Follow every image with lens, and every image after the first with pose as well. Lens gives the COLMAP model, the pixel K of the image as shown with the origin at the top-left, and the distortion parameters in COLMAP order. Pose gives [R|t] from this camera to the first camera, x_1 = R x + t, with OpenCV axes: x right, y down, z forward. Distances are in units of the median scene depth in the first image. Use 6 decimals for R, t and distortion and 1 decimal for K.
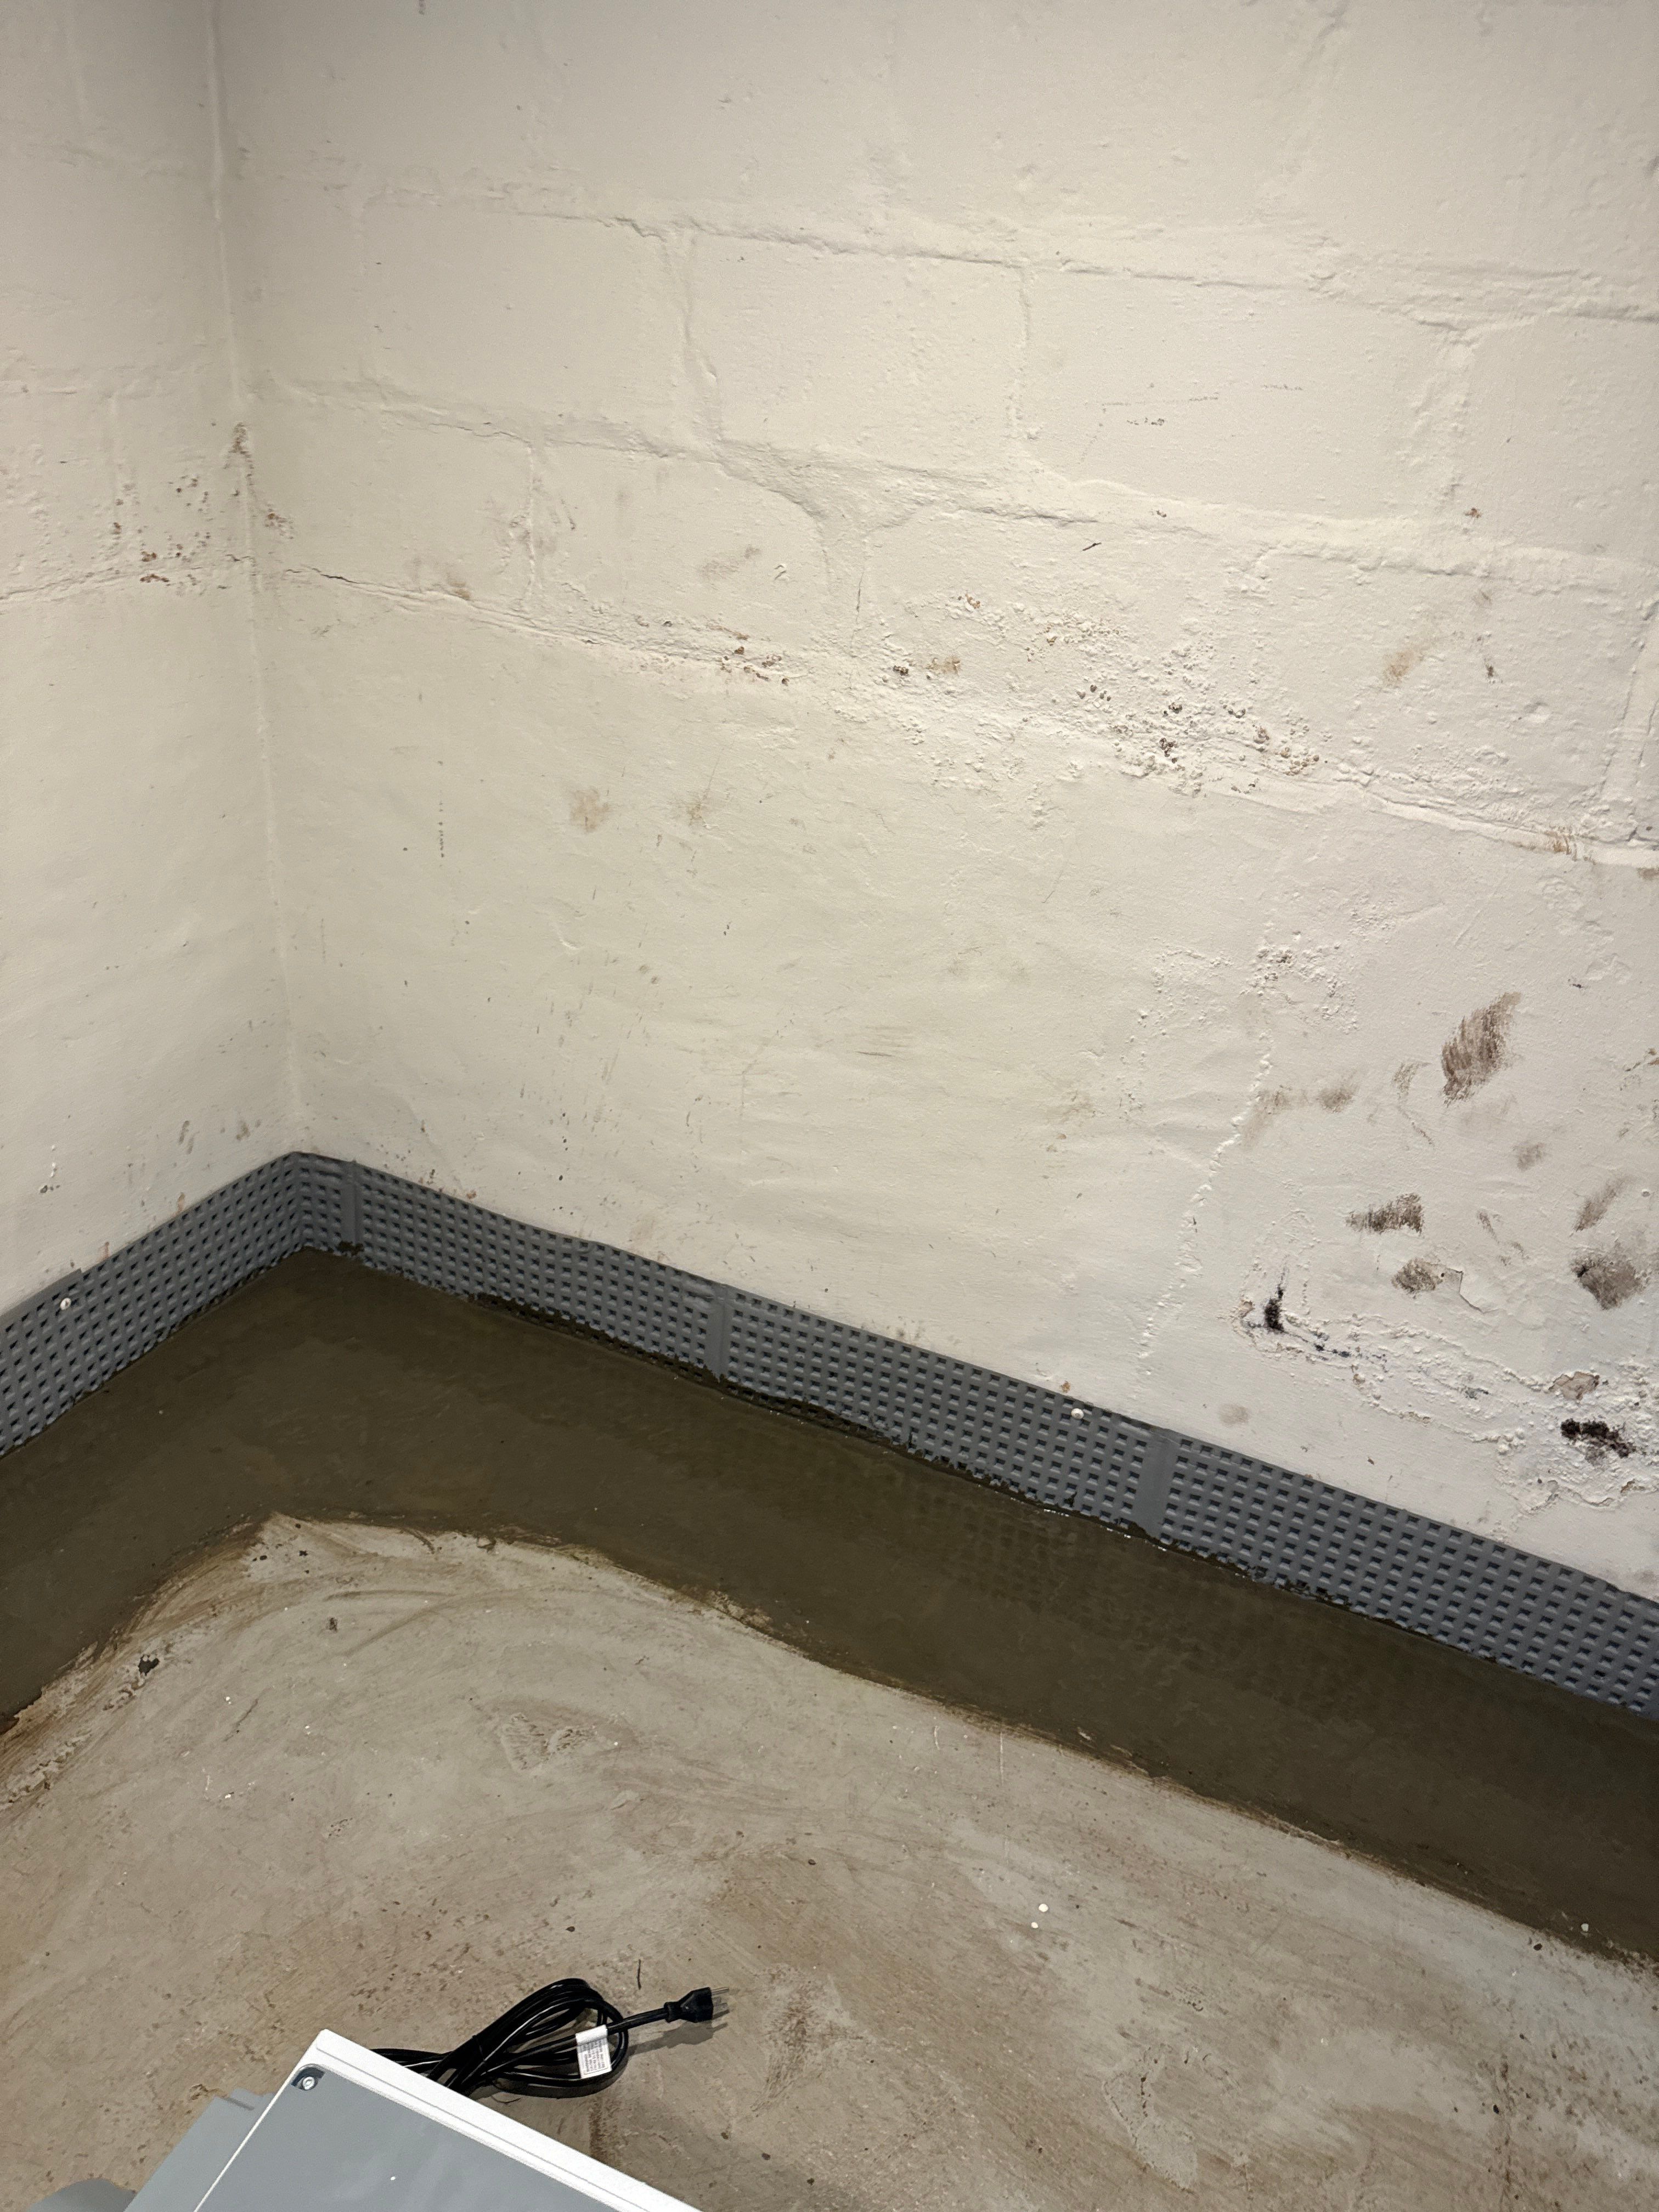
lens RADIAL K [[1551.0, 0, 811.1], [0, 1551.0, 1098.3], [0, 0, 1]] dist [0.062211, -0.097602]
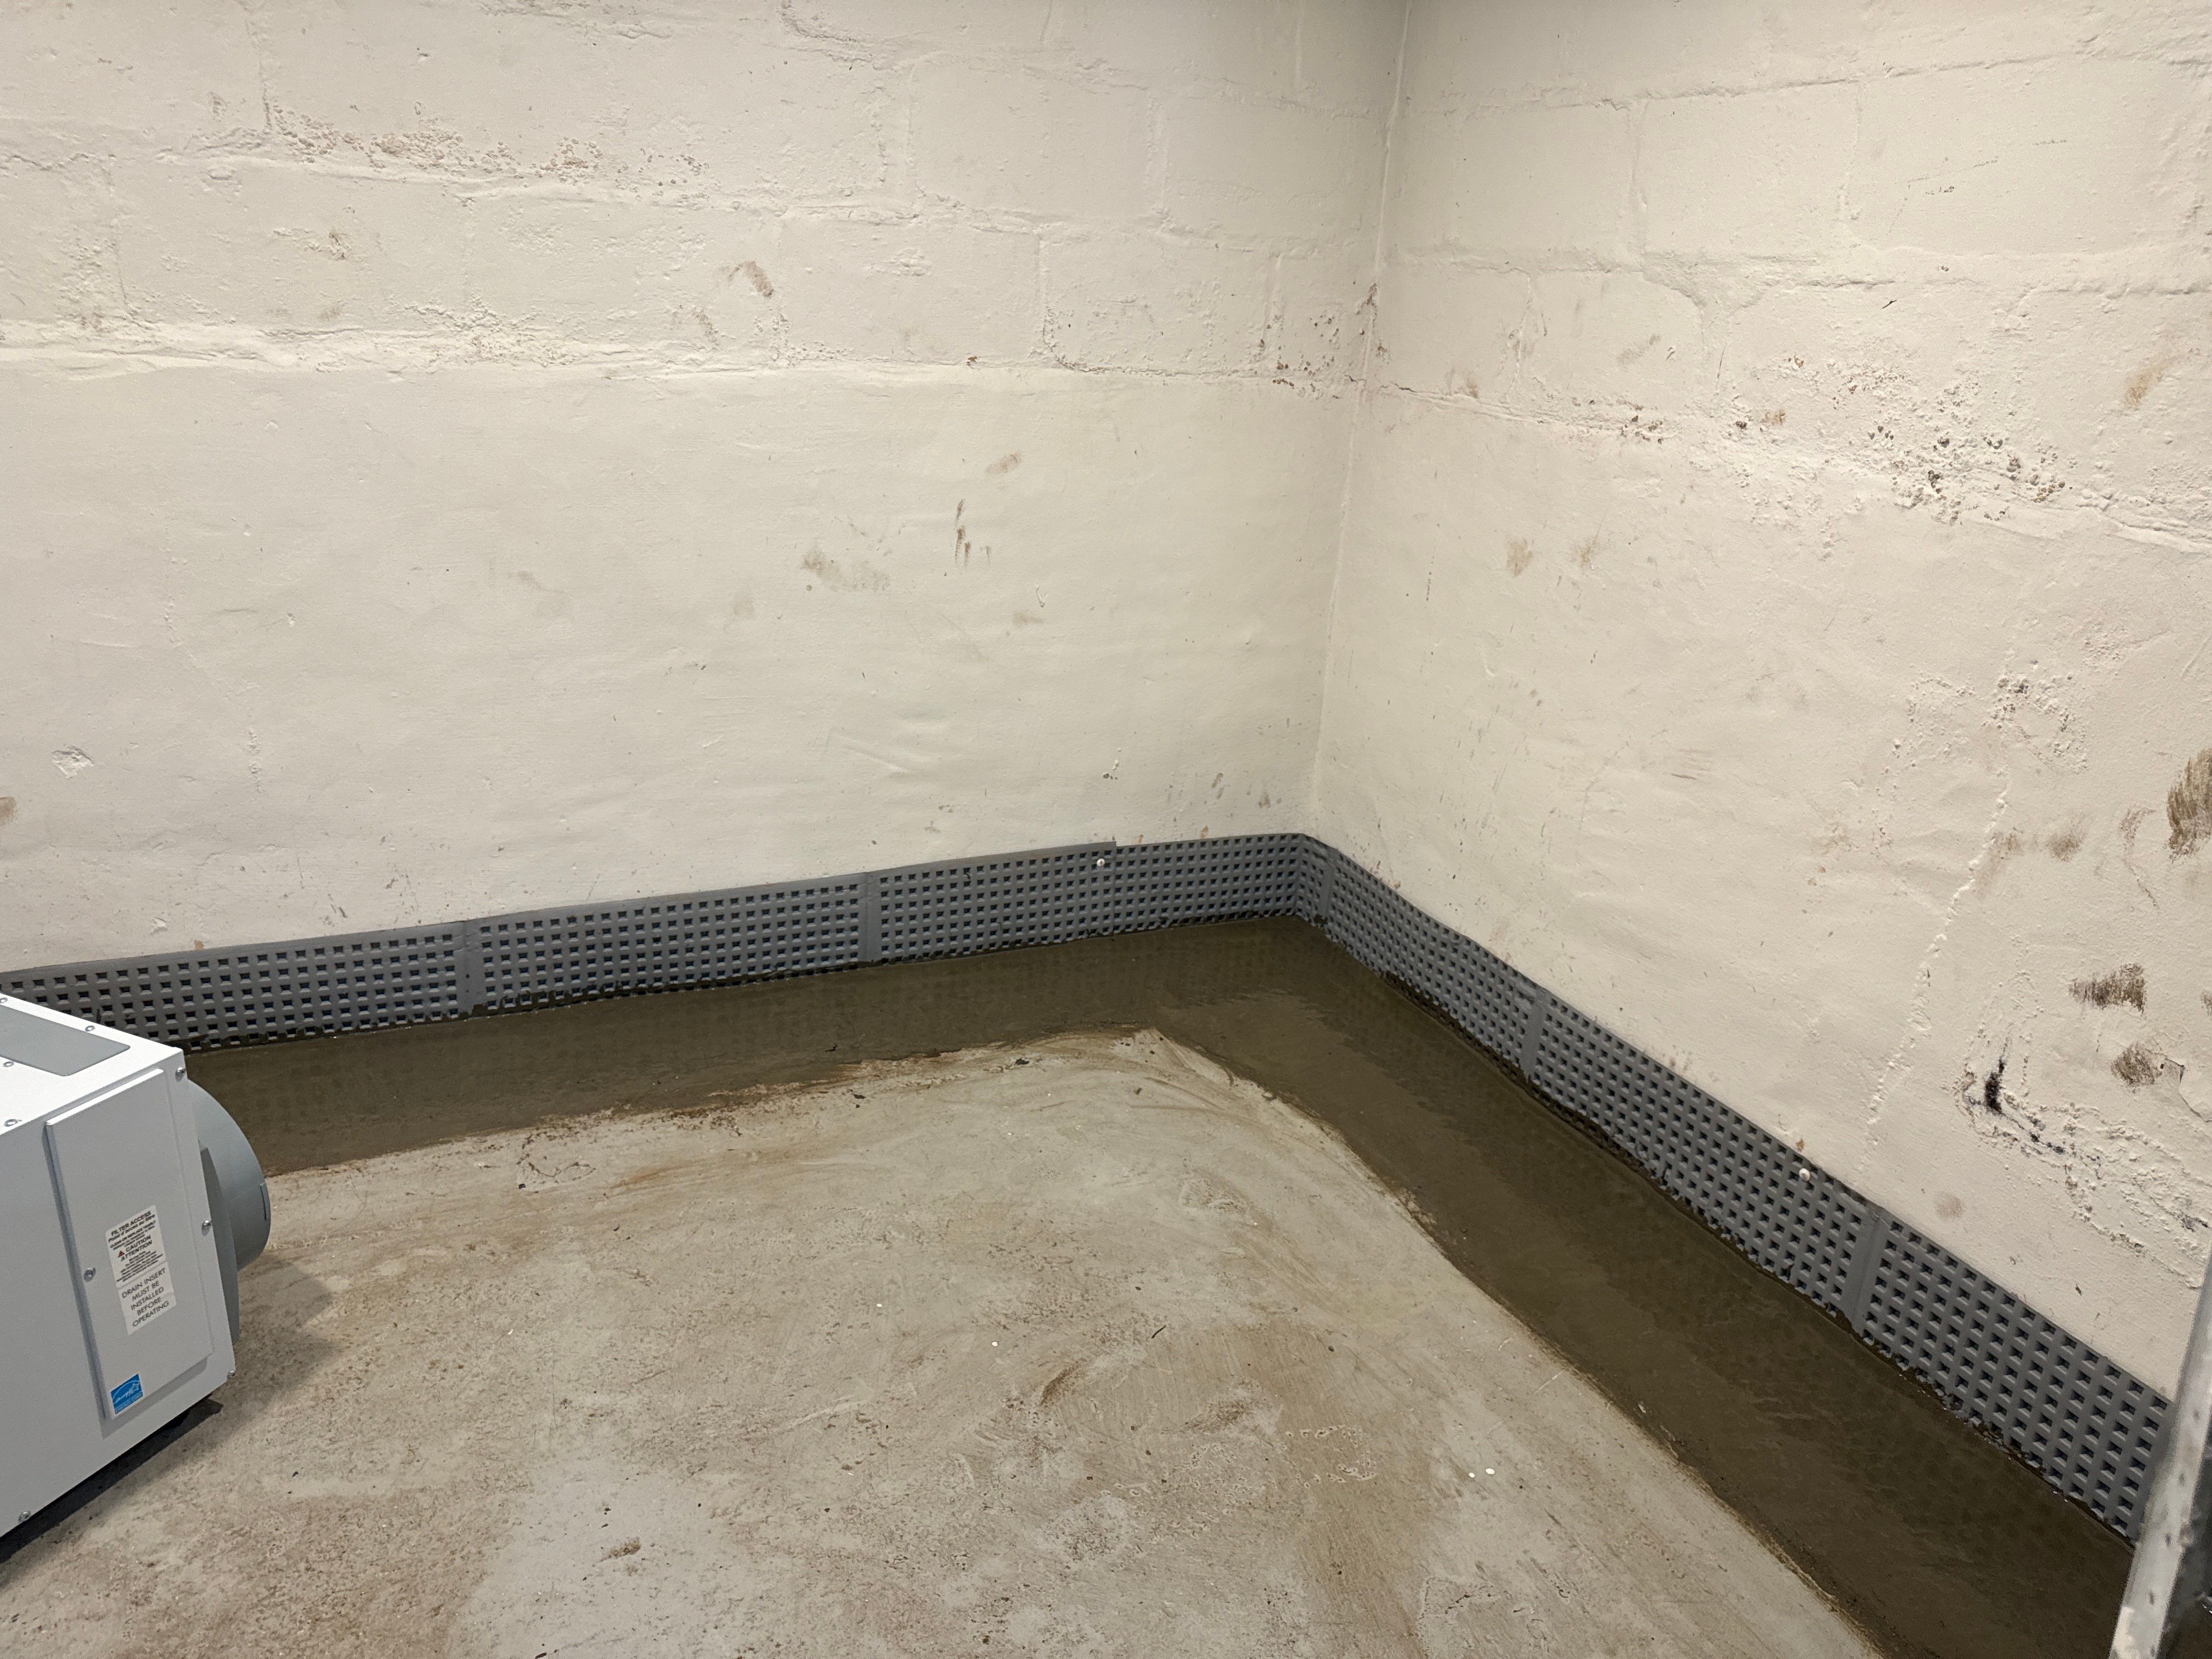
lens RADIAL K [[1602.0, 0, 1086.5], [0, 1602.0, 838.7], [0, 0, 1]] dist [0.033069, -0.032762]
pose [[0.709271, 0.183134, -0.680733, 0.559907], [-0.322632, 0.942924, -0.082487, 0.259461], [0.626773, 0.278131, 0.727873, -0.089027]]
